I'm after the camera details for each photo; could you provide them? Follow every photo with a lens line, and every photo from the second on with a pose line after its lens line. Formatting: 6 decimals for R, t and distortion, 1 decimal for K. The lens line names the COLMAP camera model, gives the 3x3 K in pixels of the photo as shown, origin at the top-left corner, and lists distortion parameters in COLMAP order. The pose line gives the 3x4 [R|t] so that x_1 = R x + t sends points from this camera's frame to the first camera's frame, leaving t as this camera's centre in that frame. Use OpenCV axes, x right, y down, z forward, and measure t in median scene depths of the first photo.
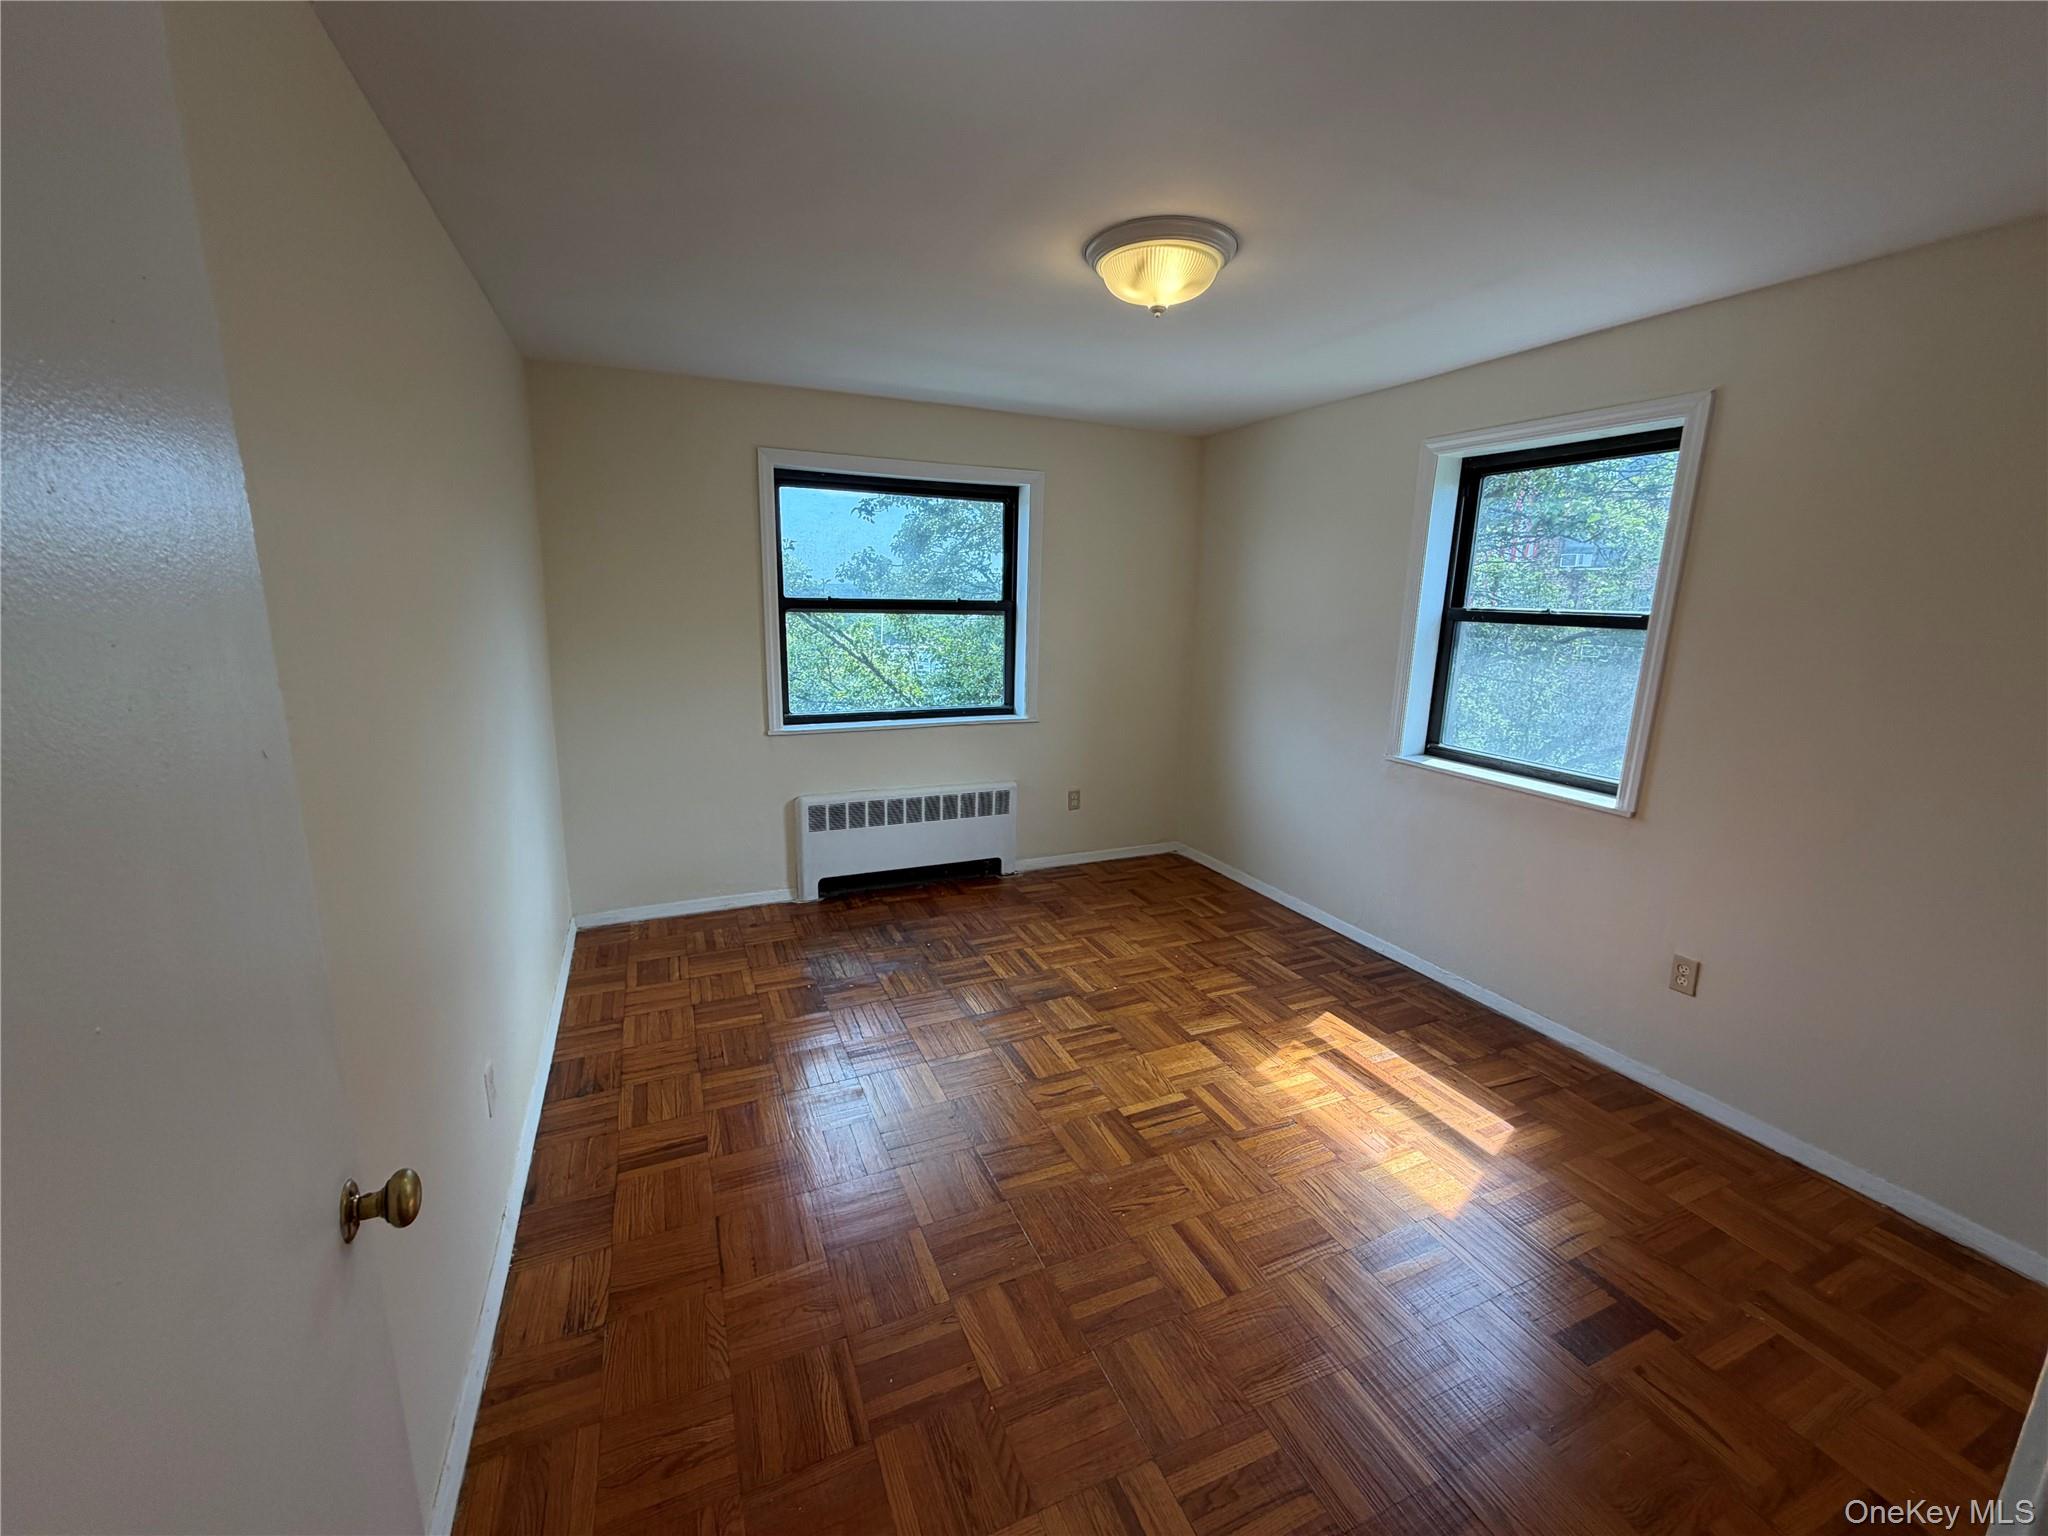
lens RADIAL K [[825.5, 0, 1021.7], [0, 825.5, 770.6], [0, 0, 1]] dist [0.000663, 0.000130]
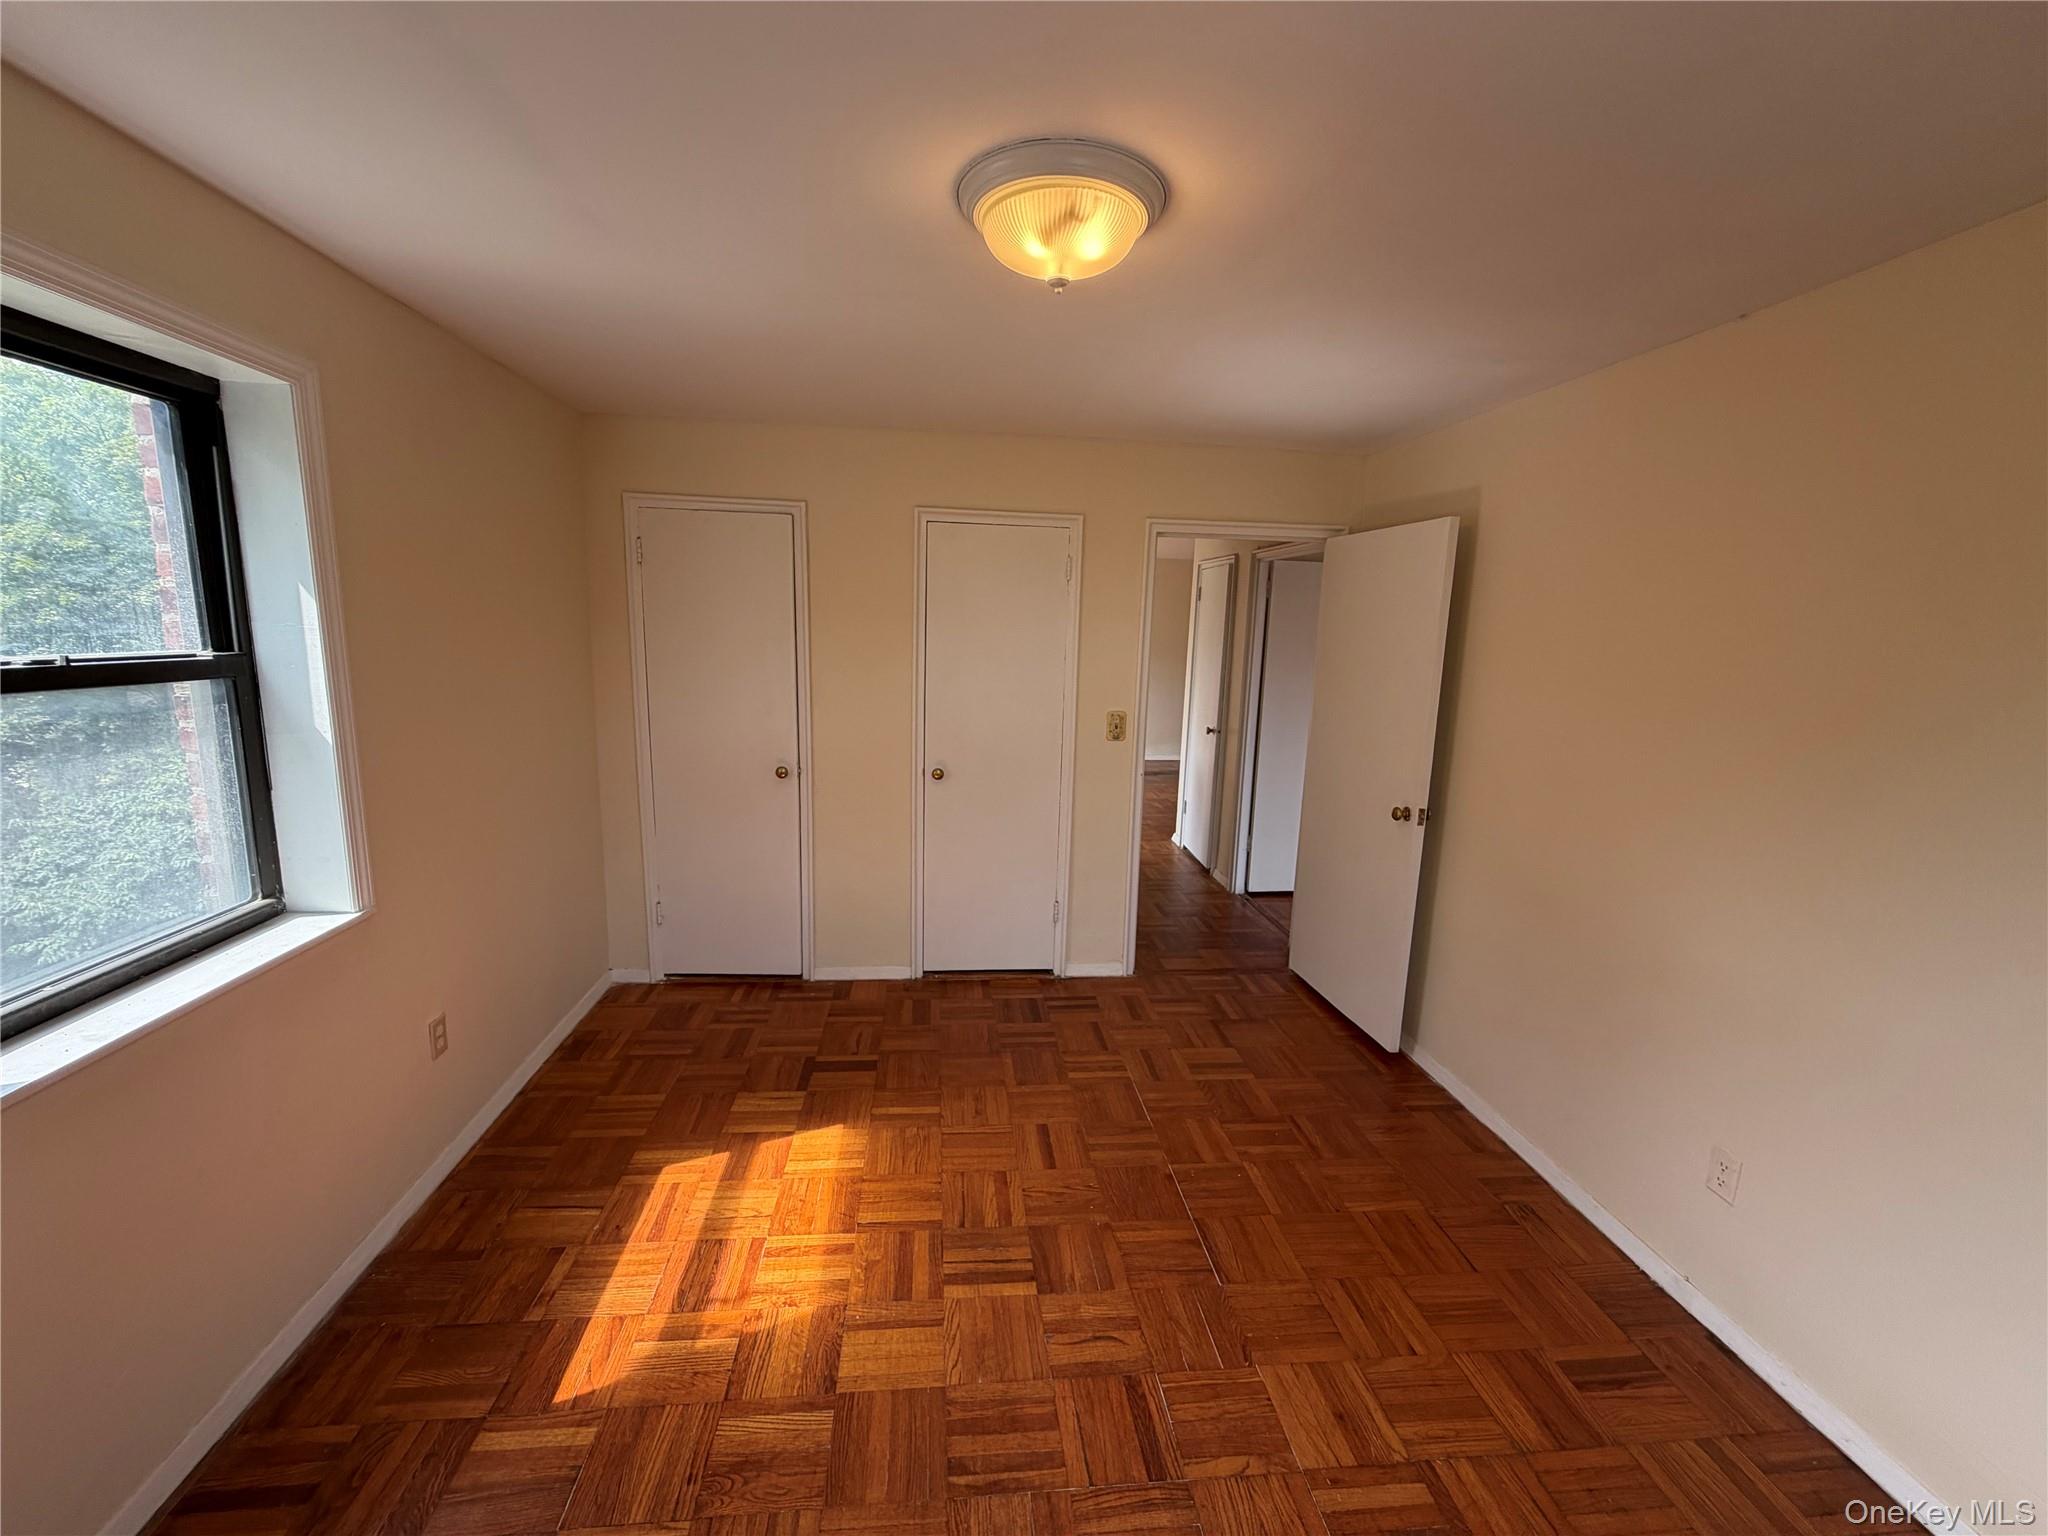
lens RADIAL K [[825.5, 0, 1008.1], [0, 825.5, 765.3], [0, 0, 1]] dist [0.000663, 0.000130]
pose [[-0.947465, -0.099647, 0.303941, -0.047362], [0.021349, 0.928415, 0.370930, -0.354414], [-0.319146, 0.357932, -0.877514, 1.469095]]
